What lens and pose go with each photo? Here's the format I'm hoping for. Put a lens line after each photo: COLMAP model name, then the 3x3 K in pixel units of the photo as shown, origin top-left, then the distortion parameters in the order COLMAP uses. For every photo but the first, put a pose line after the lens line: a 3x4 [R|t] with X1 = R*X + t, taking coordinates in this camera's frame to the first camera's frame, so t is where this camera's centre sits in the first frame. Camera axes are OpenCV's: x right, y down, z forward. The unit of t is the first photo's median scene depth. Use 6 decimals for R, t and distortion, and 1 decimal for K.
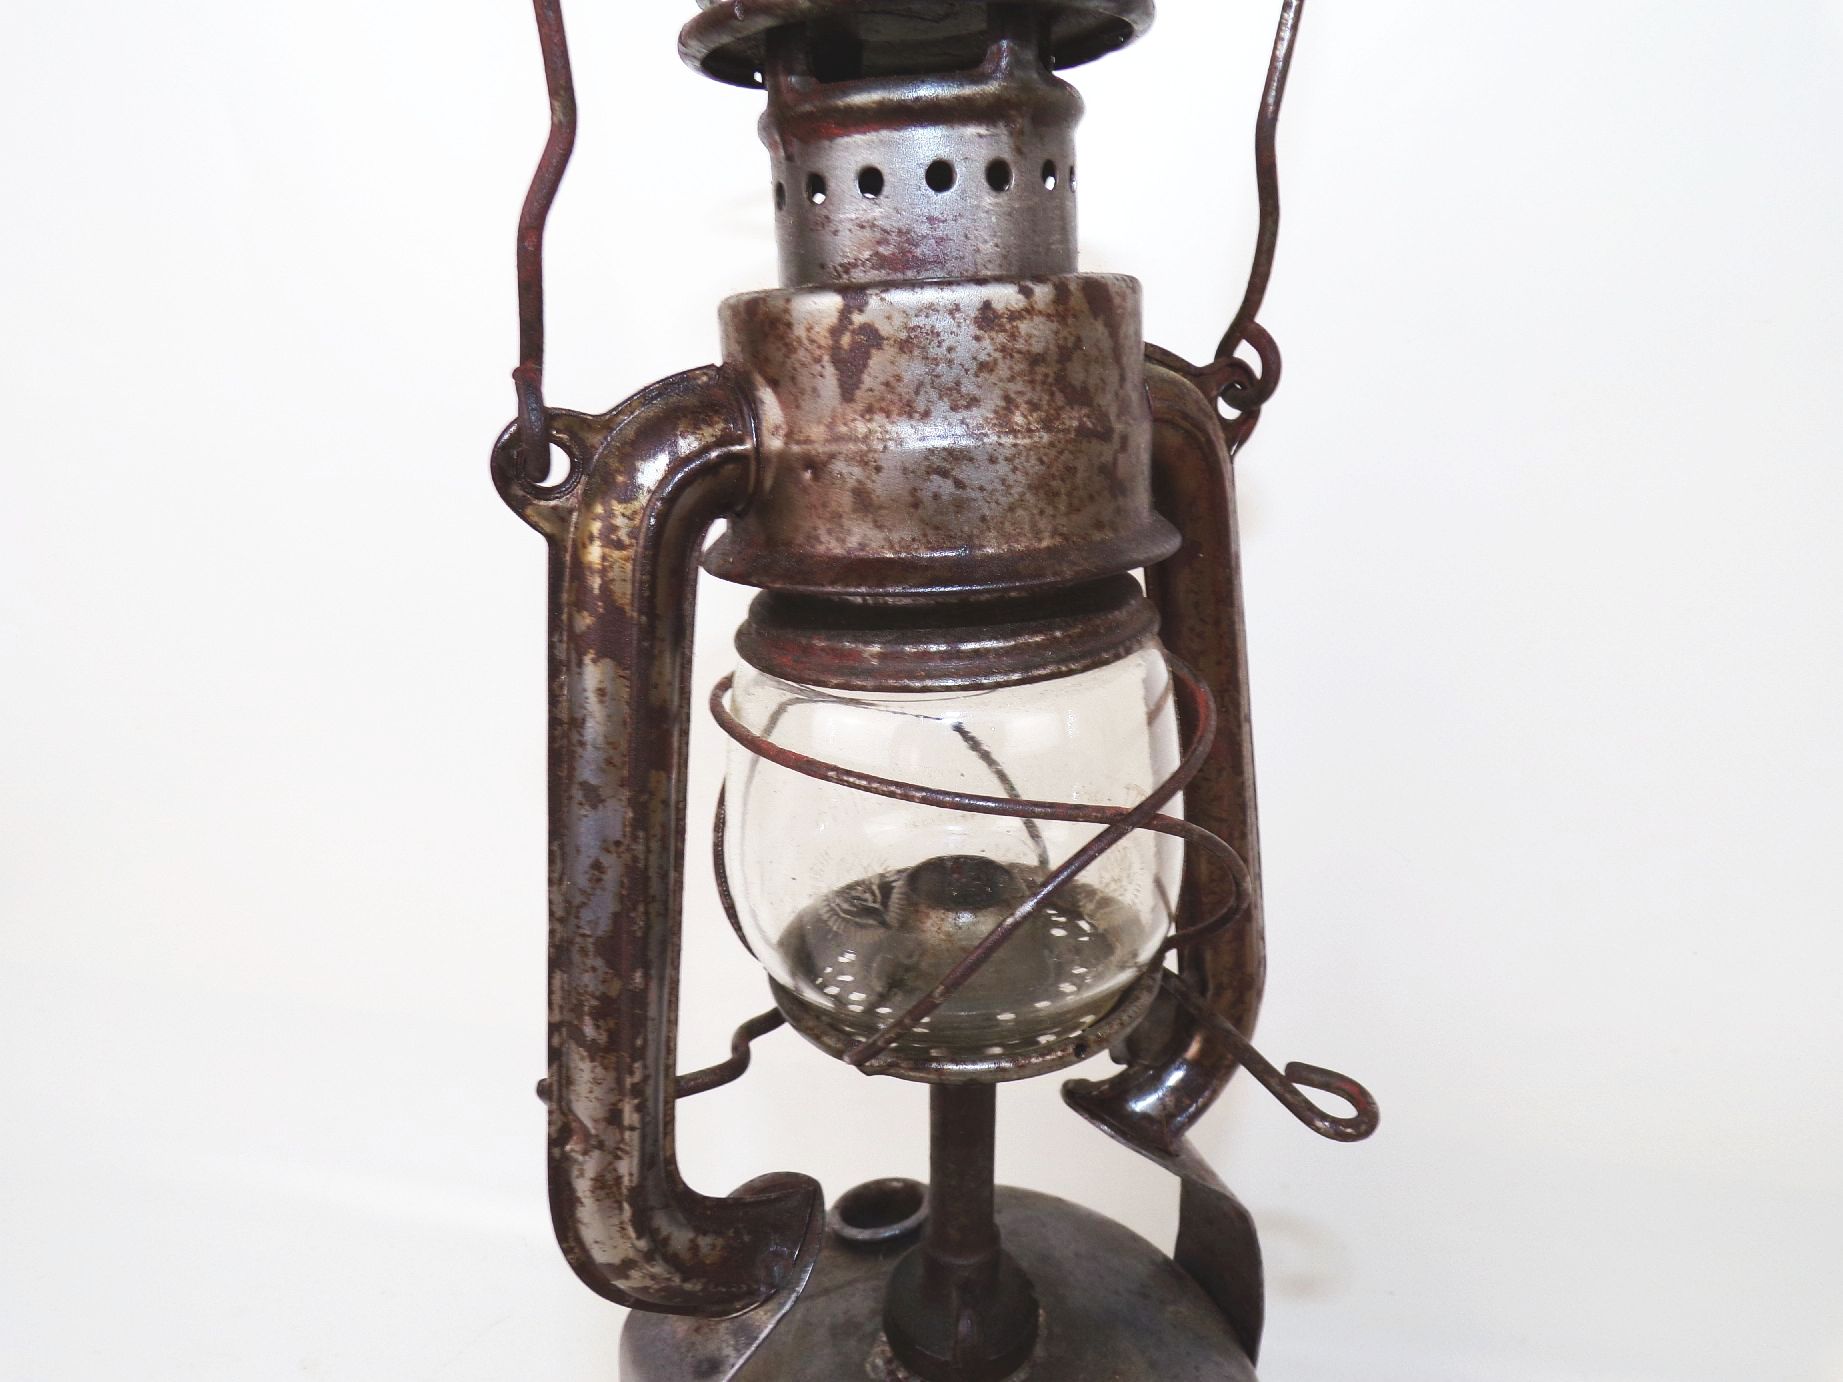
lens RADIAL K [[1217.0, 0, 921.5], [0, 1217.0, 691.0], [0, 0, 1]] dist [-0.007025, 0.000187]
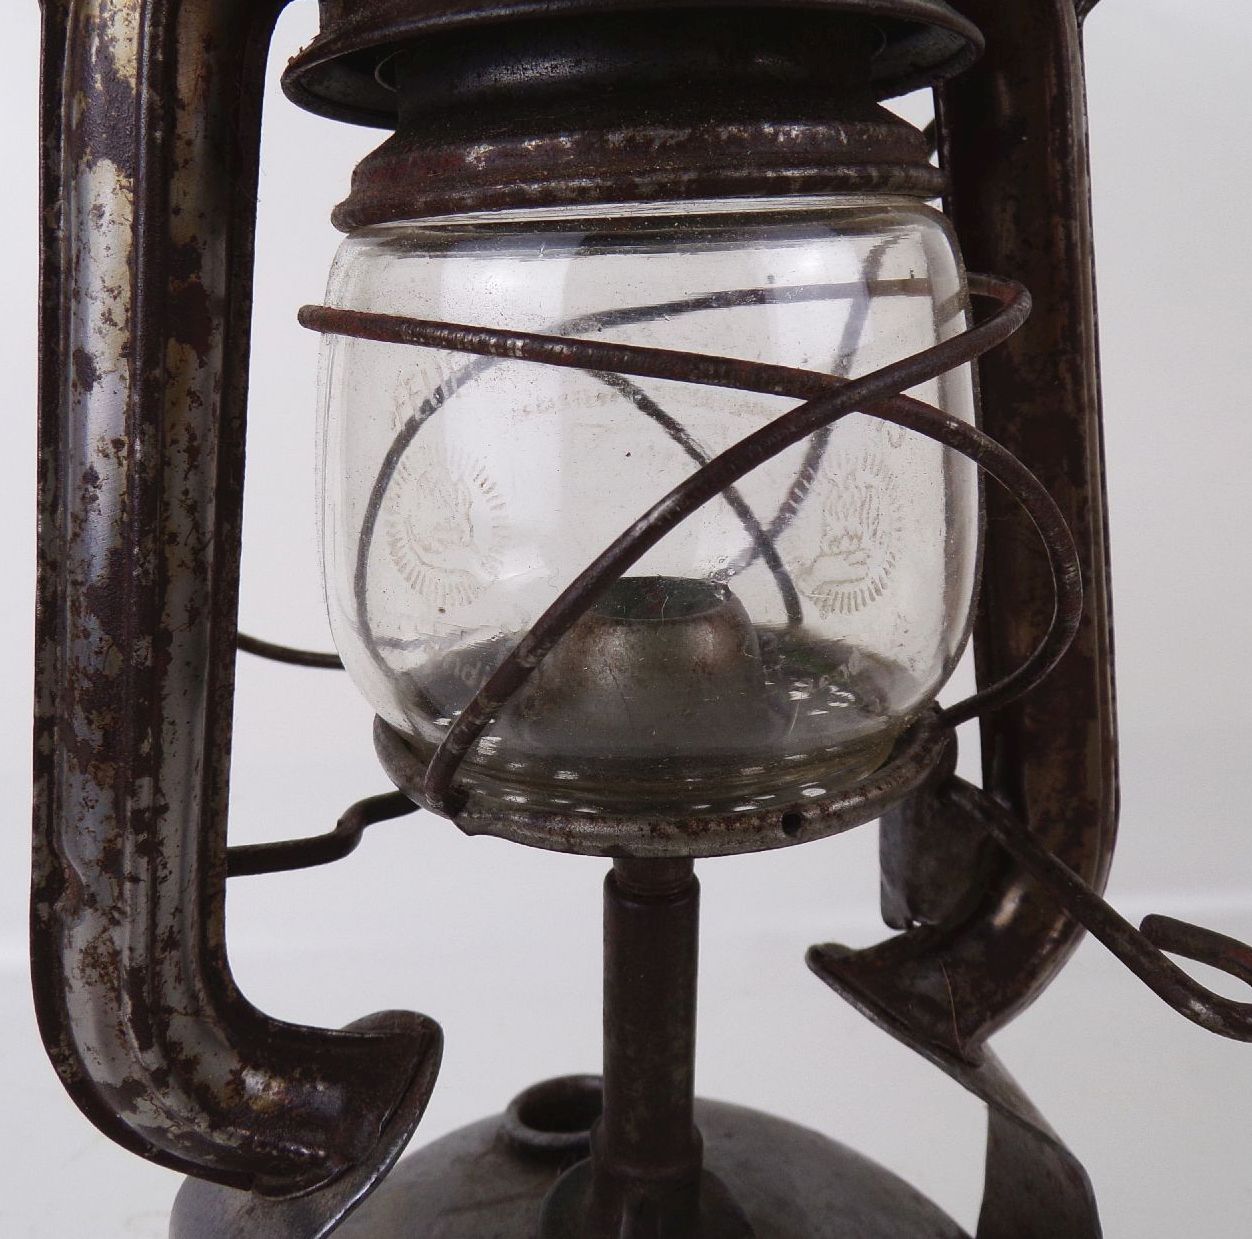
lens RADIAL K [[1223.1, 0, 551.1], [0, 1223.1, 555.6], [0, 0, 1]] dist [0.004932, 0.003953]
pose [[0.981626, 0.046107, -0.185162, 0.131266], [-0.060671, 0.995428, -0.073772, 0.231430], [0.180914, 0.083650, 0.979935, 0.367770]]
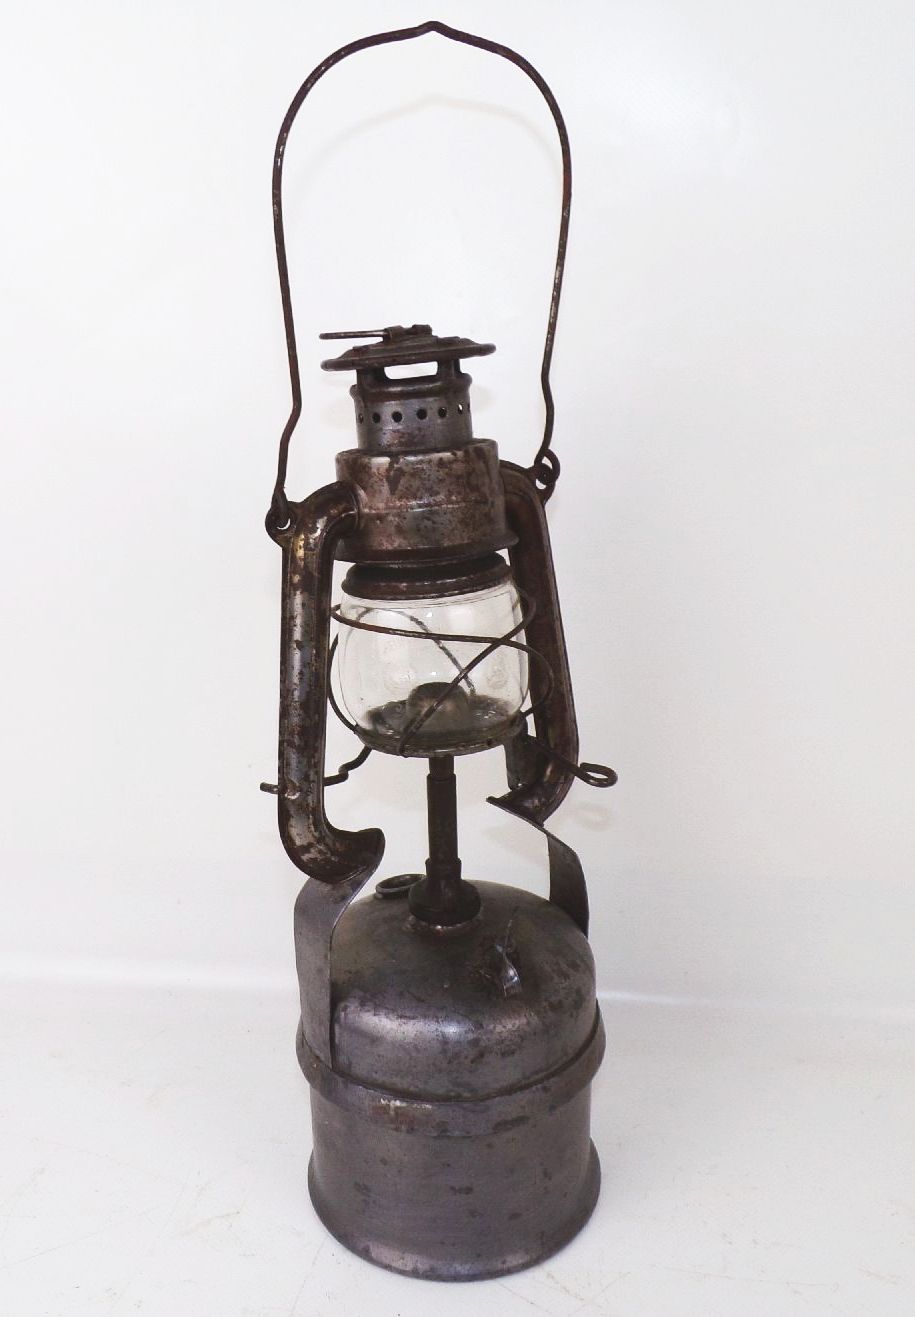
lens RADIAL K [[1191.1, 0, 402.7], [0, 1191.1, 687.2], [0, 0, 1]] dist [0.007460, 0.009094]
pose [[0.998102, -0.047098, 0.039666, -0.156030], [0.048122, 0.998522, -0.025270, 0.257183], [-0.038417, 0.027130, 0.998893, -1.613386]]
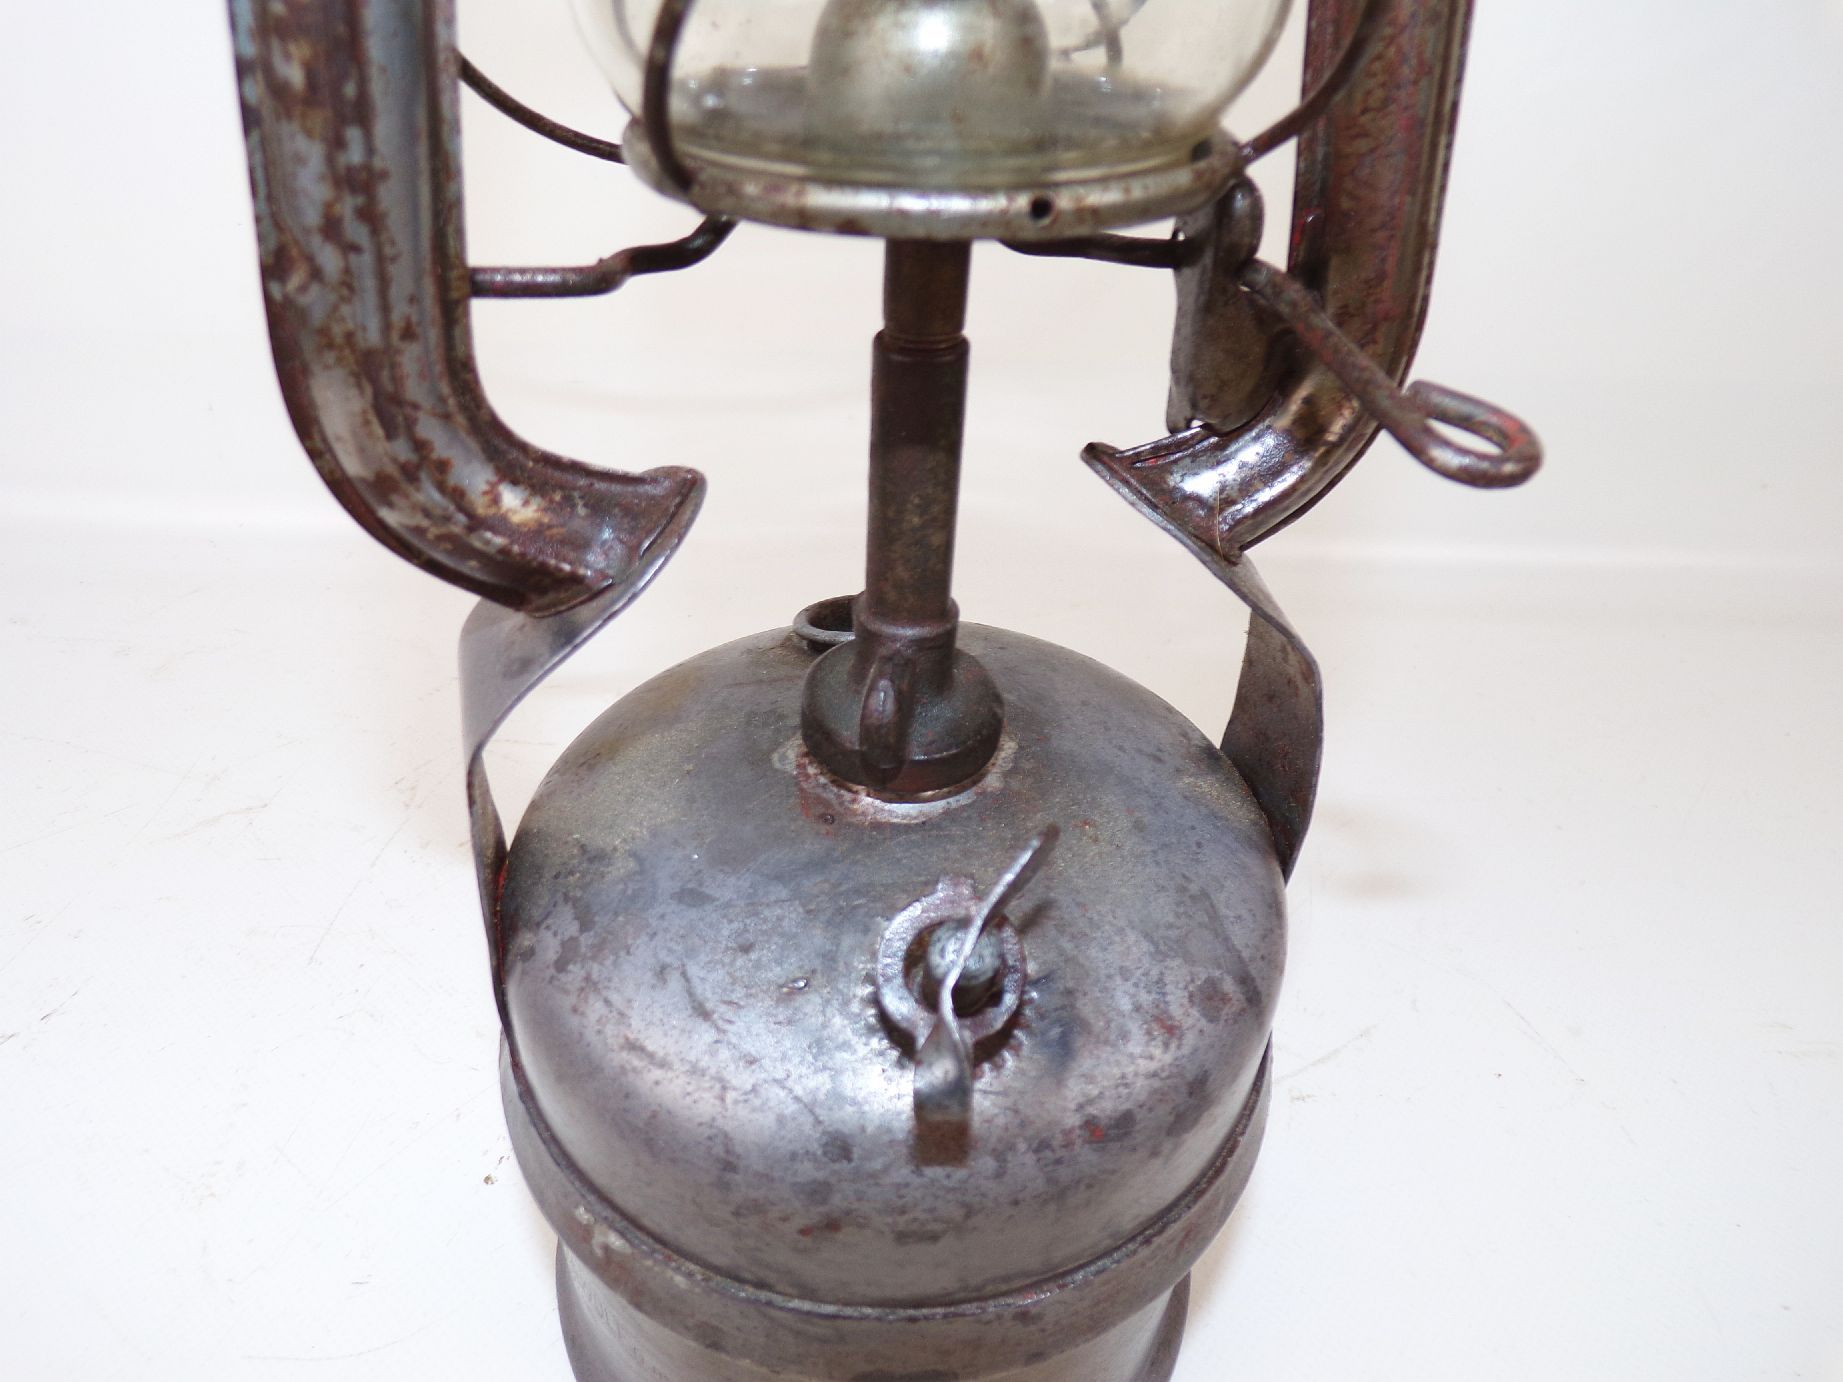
lens RADIAL K [[1217.0, 0, 921.5], [0, 1217.0, 691.0], [0, 0, 1]] dist [-0.007025, 0.000187]
pose [[0.972172, 0.178809, -0.151354, 0.225705], [-0.129363, 0.948393, 0.289511, 0.390229], [0.195311, -0.261875, 0.945132, 0.402513]]
